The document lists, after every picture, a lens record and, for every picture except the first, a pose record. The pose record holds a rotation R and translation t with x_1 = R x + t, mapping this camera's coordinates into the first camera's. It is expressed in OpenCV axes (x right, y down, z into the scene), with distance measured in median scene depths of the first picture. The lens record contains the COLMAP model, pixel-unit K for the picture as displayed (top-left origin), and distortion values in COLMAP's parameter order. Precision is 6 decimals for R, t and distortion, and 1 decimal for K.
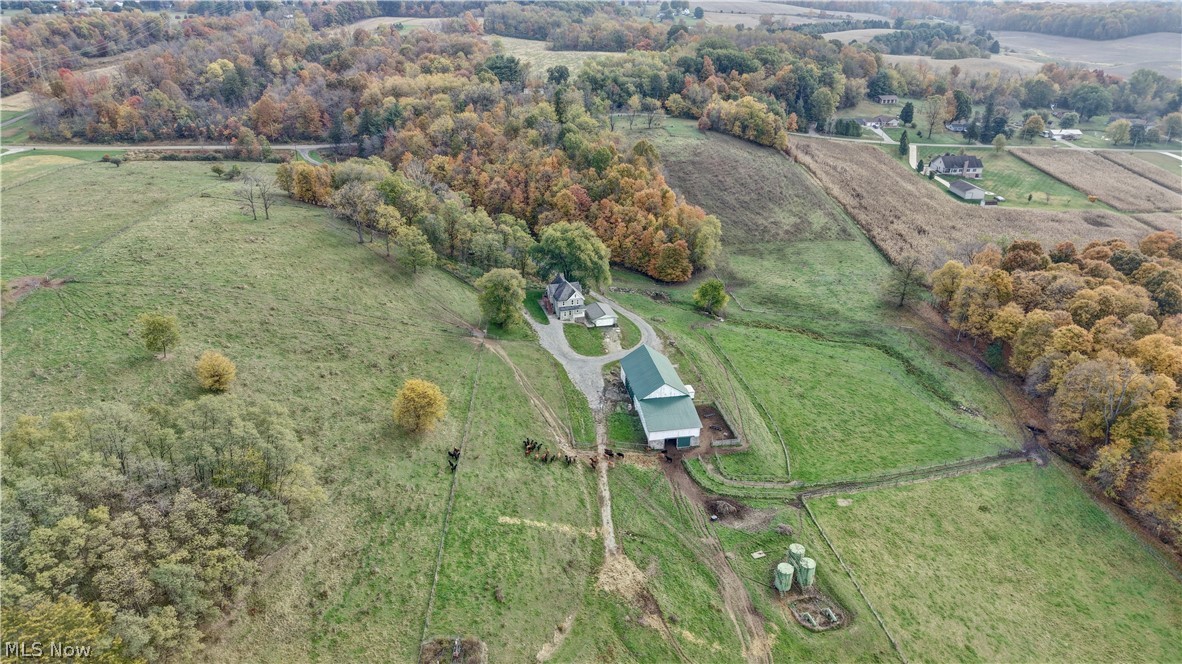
lens RADIAL K [[843.0, 0, 591.0], [0, 843.0, 332.0], [0, 0, 1]] dist [0.028020, -0.089608]
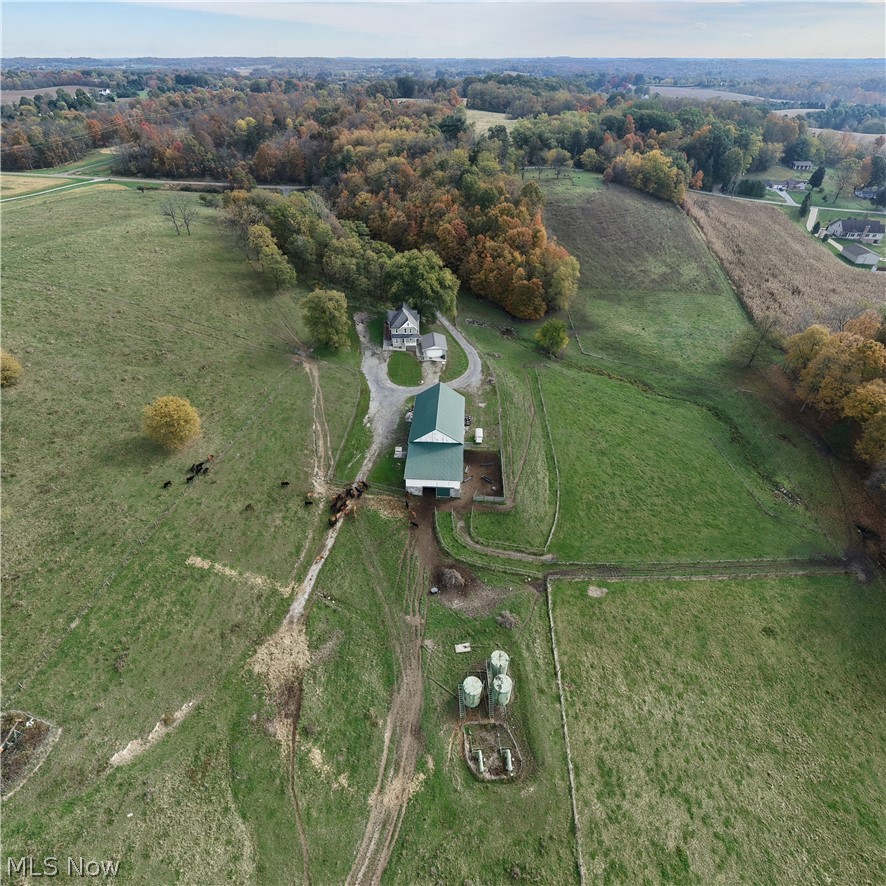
lens RADIAL K [[514.4, 0, 439.8], [0, 514.4, 456.1], [0, 0, 1]] dist [0.006368, -0.011041]
pose [[0.967245, 0.146065, -0.207611, 0.177601], [-0.098075, 0.969390, 0.225089, -0.032069], [0.234133, -0.197355, 0.951962, 0.364221]]
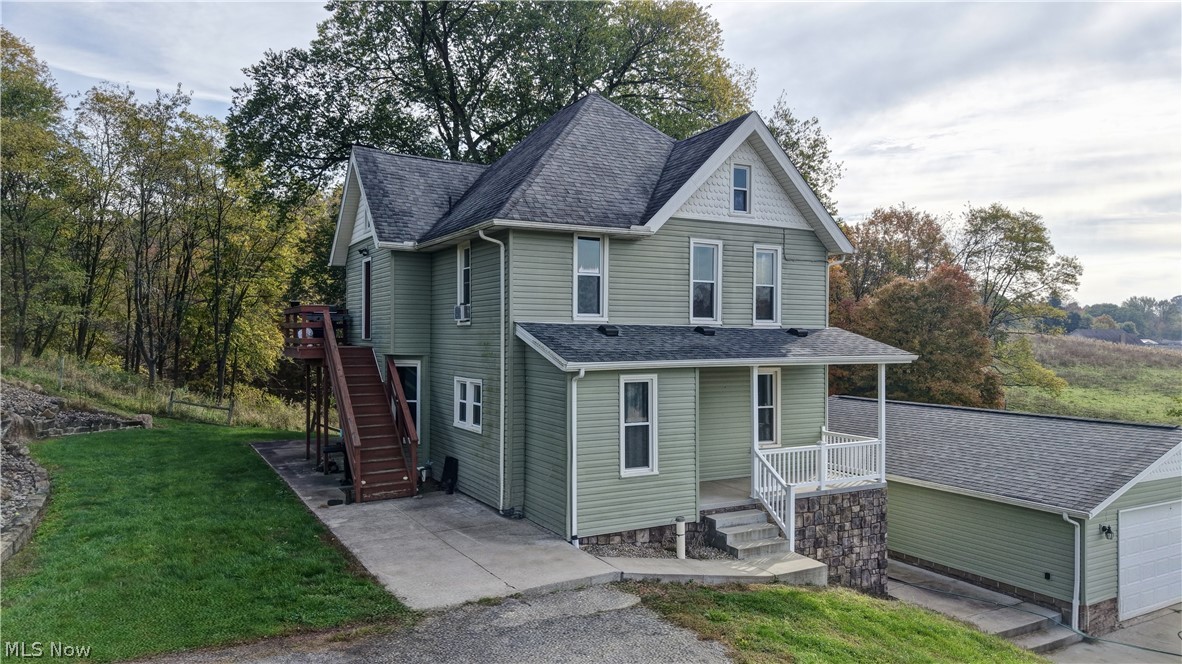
lens RADIAL K [[806.6, 0, 591.0], [0, 806.6, 332.0], [0, 0, 1]] dist [-0.001364, -0.002266]
pose [[0.979811, -0.000239, 0.199927, -0.044962], [0.088893, 0.896236, -0.434579, -0.002980], [-0.179077, 0.443578, 0.878163, 0.947736]]
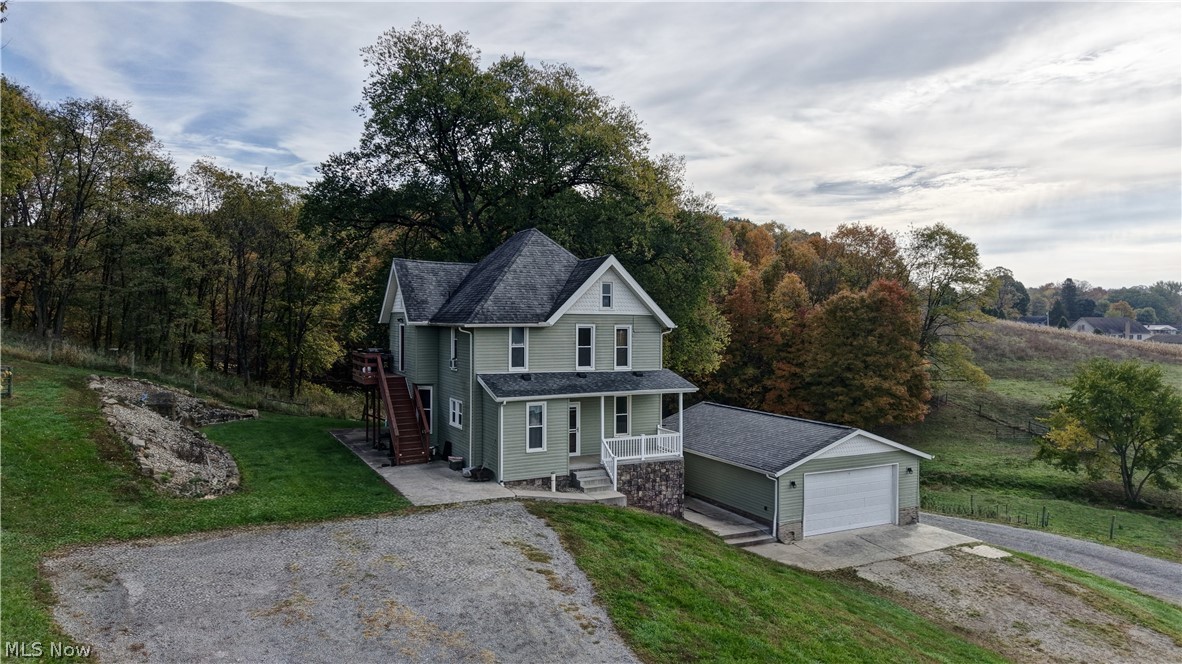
lens RADIAL K [[780.5, 0, 591.0], [0, 780.5, 332.0], [0, 0, 1]] dist [0.005537, -0.000983]
pose [[0.985836, -0.001899, 0.167699, -0.041233], [0.073010, 0.905069, -0.418952, 0.013218], [-0.150984, 0.425261, 0.892388, 0.894439]]
